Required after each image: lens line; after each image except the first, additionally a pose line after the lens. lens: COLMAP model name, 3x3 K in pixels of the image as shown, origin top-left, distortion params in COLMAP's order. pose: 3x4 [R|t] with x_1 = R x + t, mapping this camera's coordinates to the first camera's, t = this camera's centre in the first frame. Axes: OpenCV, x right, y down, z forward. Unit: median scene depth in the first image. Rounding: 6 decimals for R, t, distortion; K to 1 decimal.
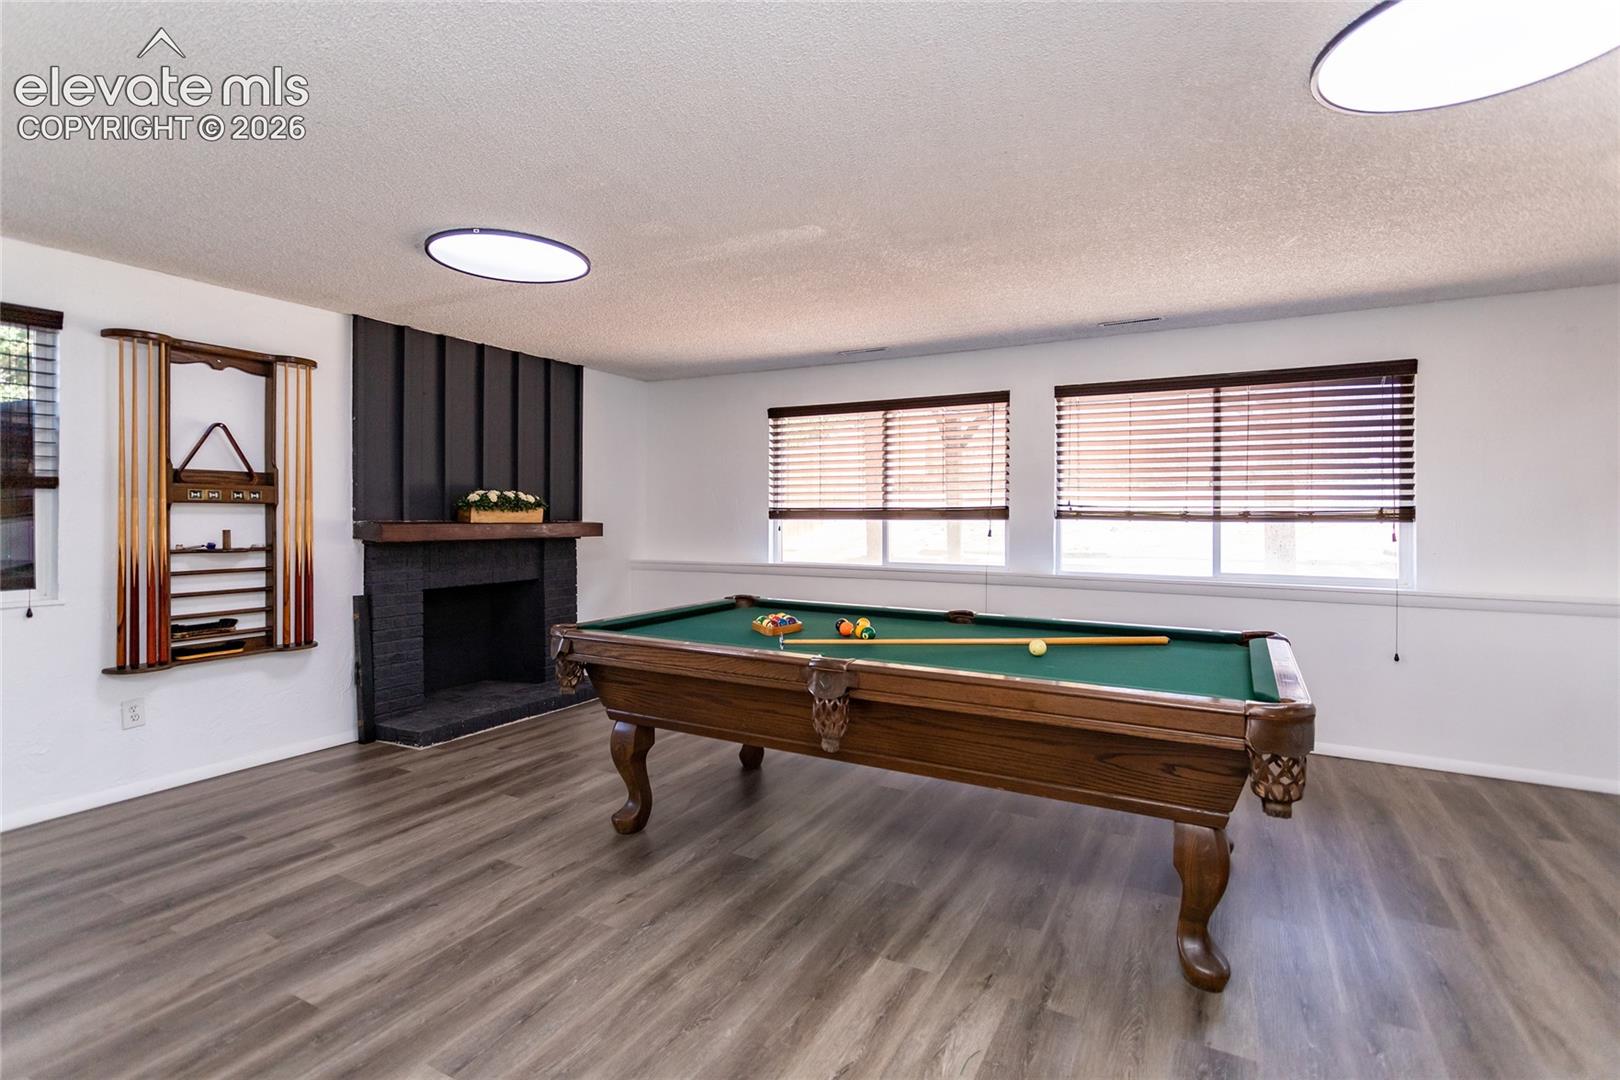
lens RADIAL K [[788.3, 0, 805.9], [0, 788.3, 510.2], [0, 0, 1]] dist [0.000156, 0.000067]
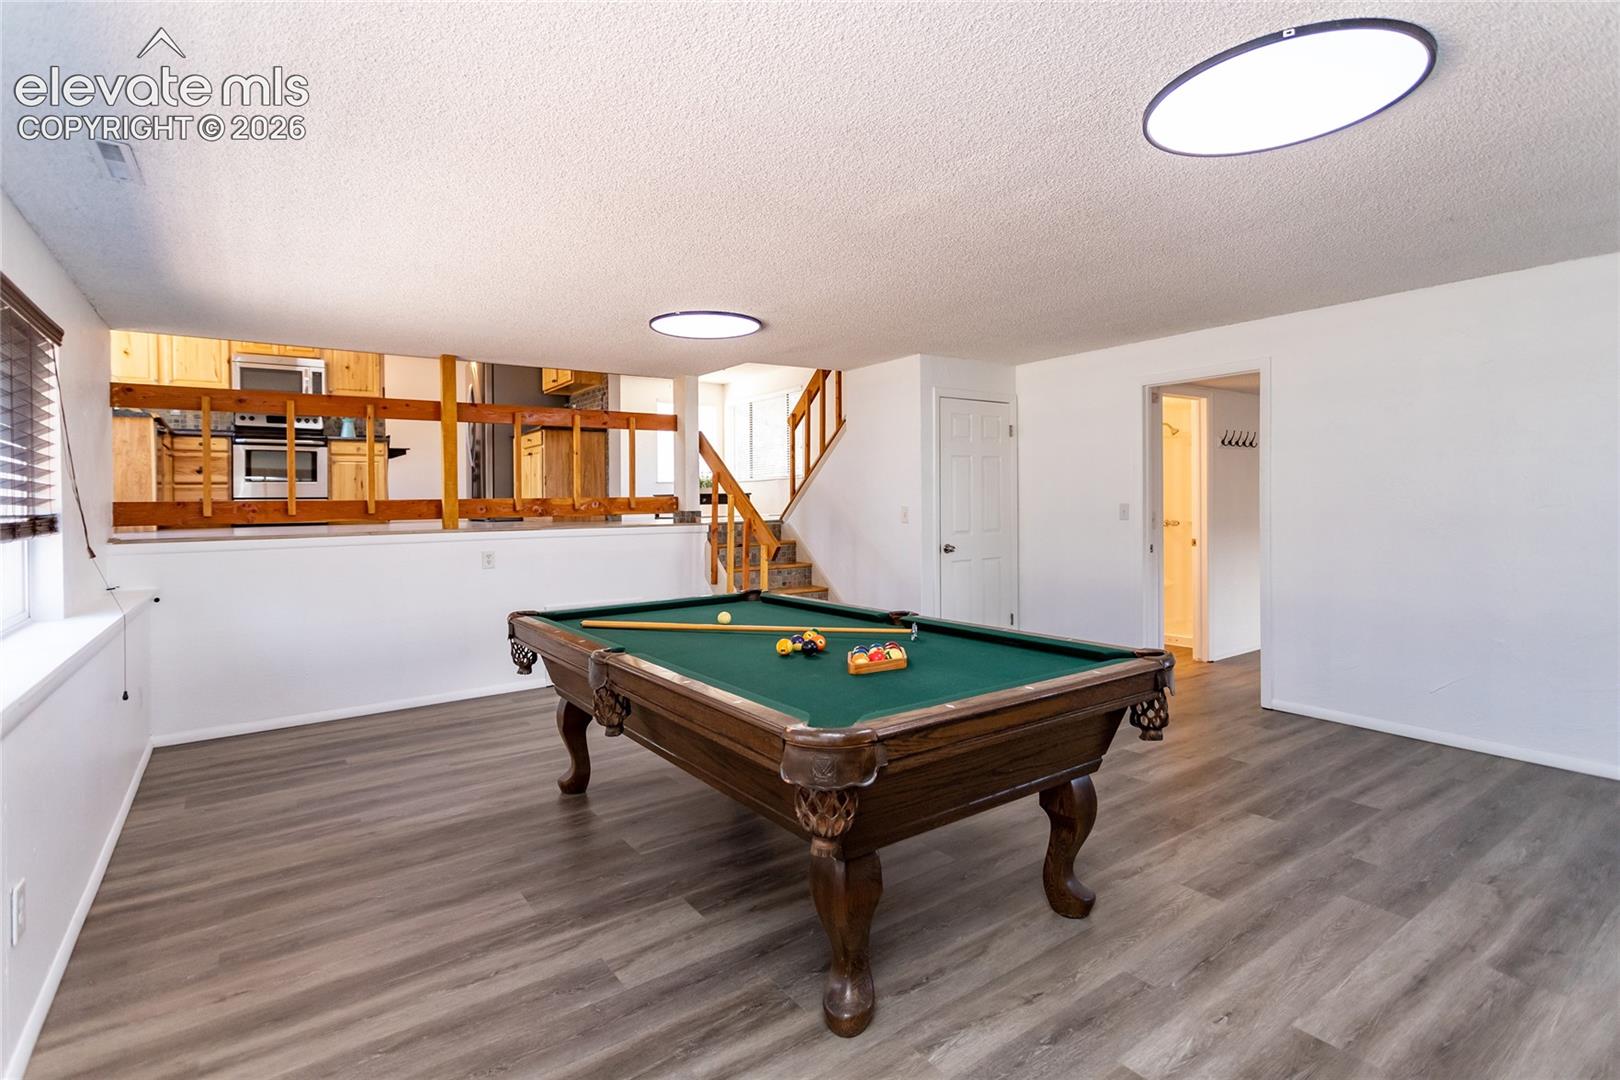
lens RADIAL K [[785.9, 0, 810.0], [0, 785.9, 540.0], [0, 0, 1]] dist [0.000828, 0.000166]
pose [[-0.900118, -0.007921, 0.435575, -0.360821], [0.013790, 0.998816, 0.046659, -0.008282], [-0.435428, 0.048005, -0.898943, 1.987804]]
